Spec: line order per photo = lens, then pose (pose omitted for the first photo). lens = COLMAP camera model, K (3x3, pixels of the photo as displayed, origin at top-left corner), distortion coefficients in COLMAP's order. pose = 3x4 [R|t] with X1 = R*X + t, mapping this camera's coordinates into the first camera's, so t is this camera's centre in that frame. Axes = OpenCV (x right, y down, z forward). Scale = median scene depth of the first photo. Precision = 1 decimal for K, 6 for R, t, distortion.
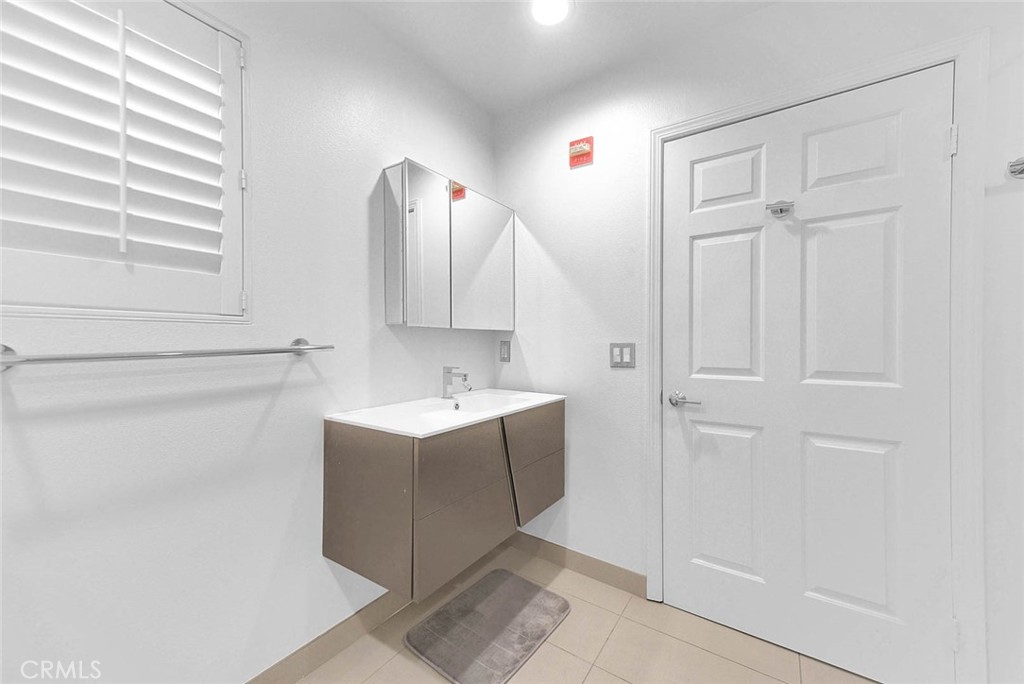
lens RADIAL K [[412.2, 0, 510.6], [0, 412.2, 345.4], [0, 0, 1]] dist [0.000722, 0.000038]
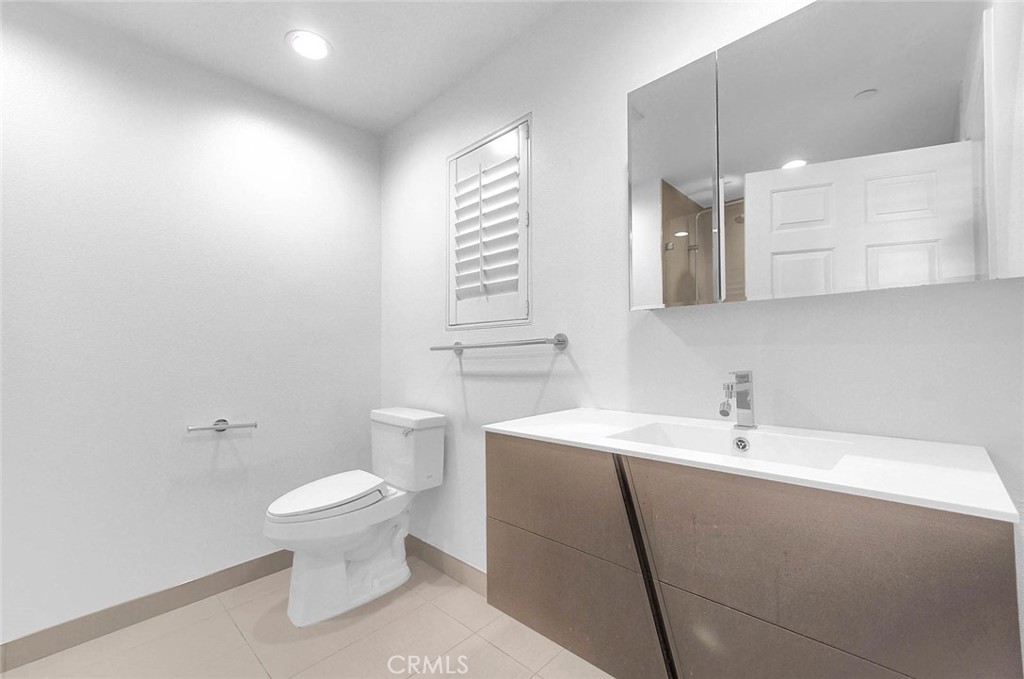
lens RADIAL K [[409.1, 0, 512.0], [0, 409.1, 339.5], [0, 0, 1]] dist [0.017922, 0.000036]
pose [[-0.165877, -0.037096, -0.985448, 0.648553], [-0.002594, 0.999305, -0.037181, 0.044183], [0.986143, -0.003612, -0.165858, 1.111989]]
